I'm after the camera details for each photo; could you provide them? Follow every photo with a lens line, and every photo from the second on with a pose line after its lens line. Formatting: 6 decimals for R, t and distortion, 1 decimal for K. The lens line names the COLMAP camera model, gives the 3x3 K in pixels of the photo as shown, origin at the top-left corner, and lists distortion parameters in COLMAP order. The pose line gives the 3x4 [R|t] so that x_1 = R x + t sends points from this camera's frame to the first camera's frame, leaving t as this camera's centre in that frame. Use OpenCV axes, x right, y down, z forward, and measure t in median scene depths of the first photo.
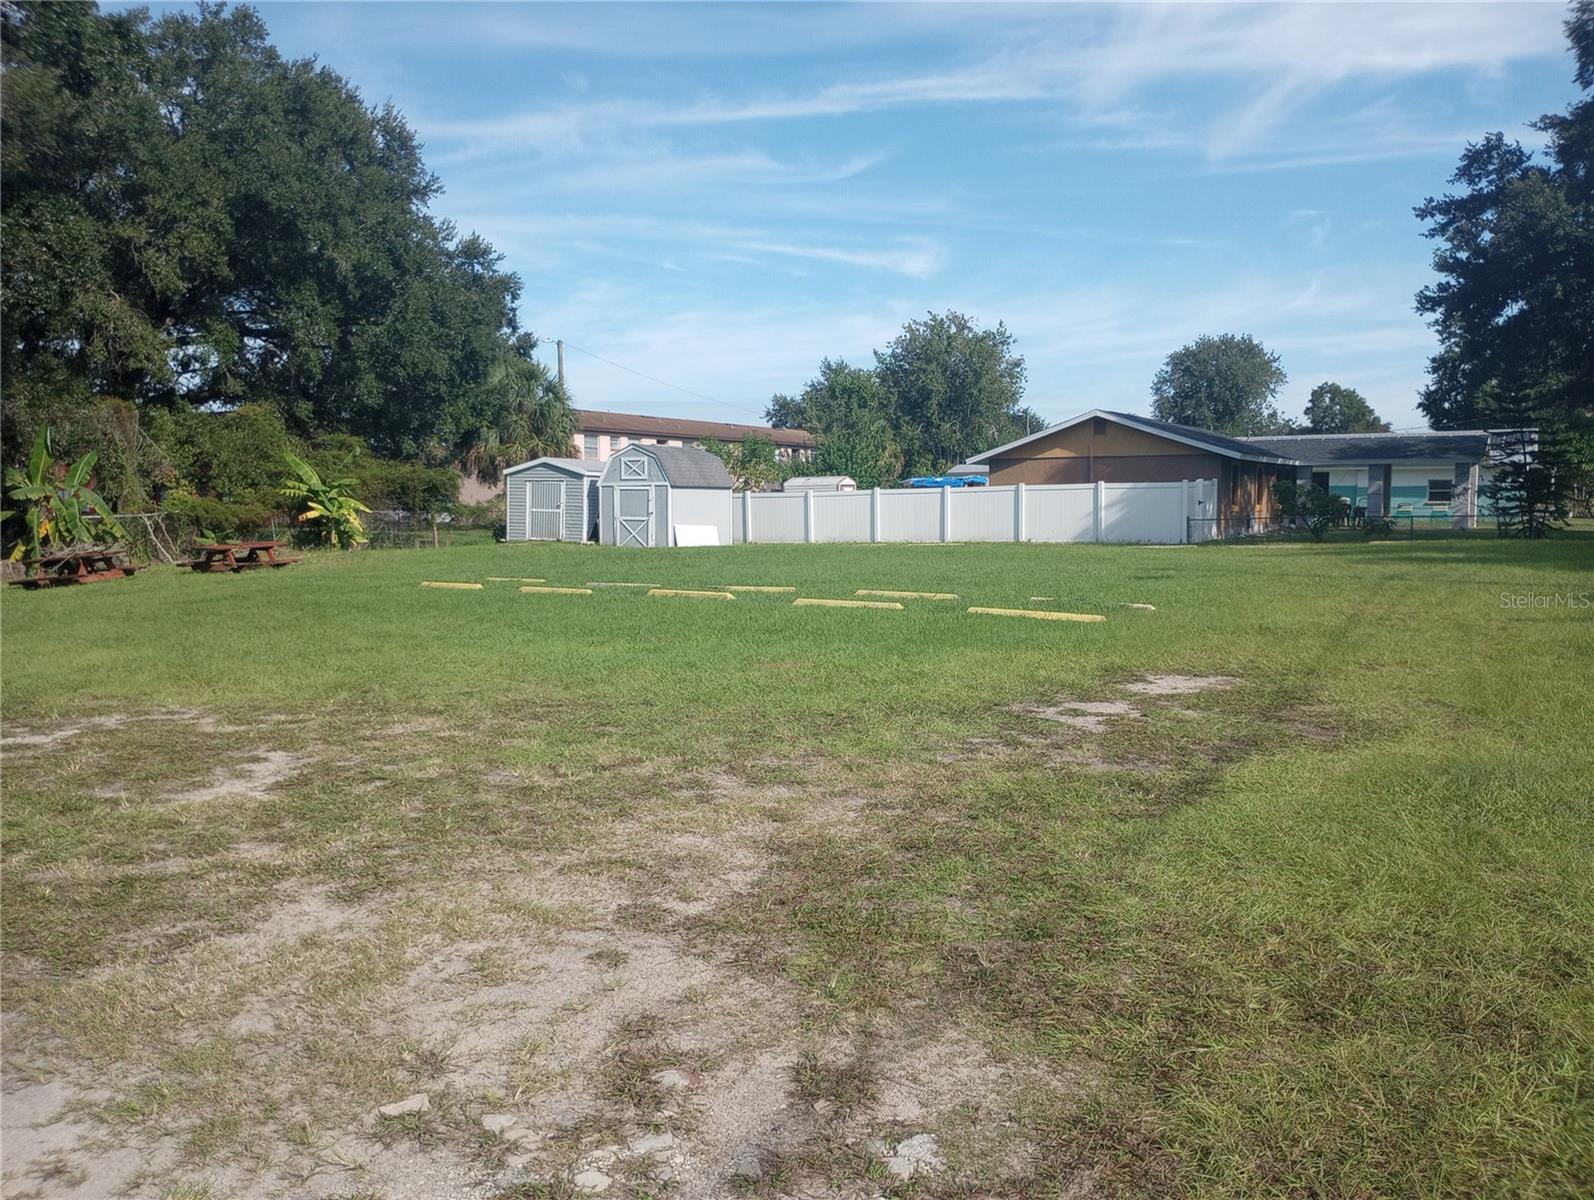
lens RADIAL K [[1321.1, 0, 802.1], [0, 1321.1, 605.0], [0, 0, 1]] dist [0.049906, -0.068801]
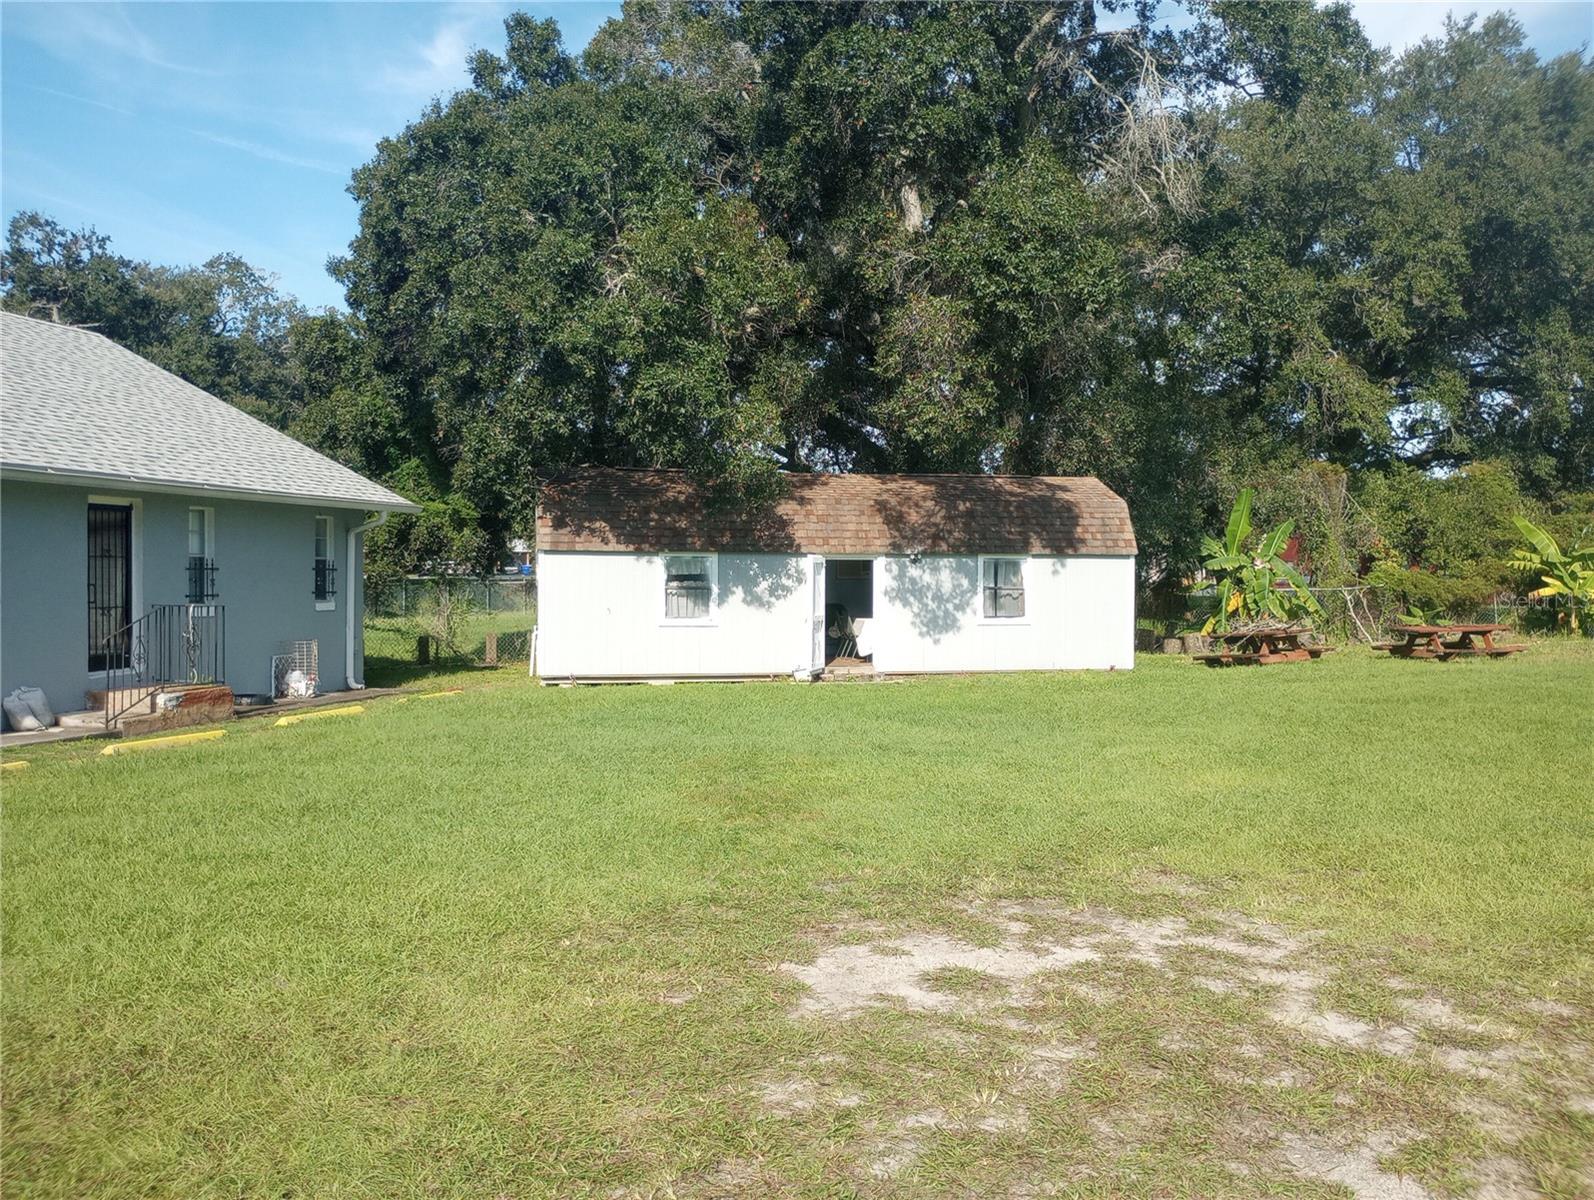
lens RADIAL K [[1321.1, 0, 793.4], [0, 1321.1, 599.4], [0, 0, 1]] dist [0.049906, -0.068801]
pose [[0.645880, 0.027509, -0.762943, -0.045645], [-0.072416, 0.997052, -0.025355, -0.009859], [0.759997, 0.071625, 0.645968, 0.127447]]
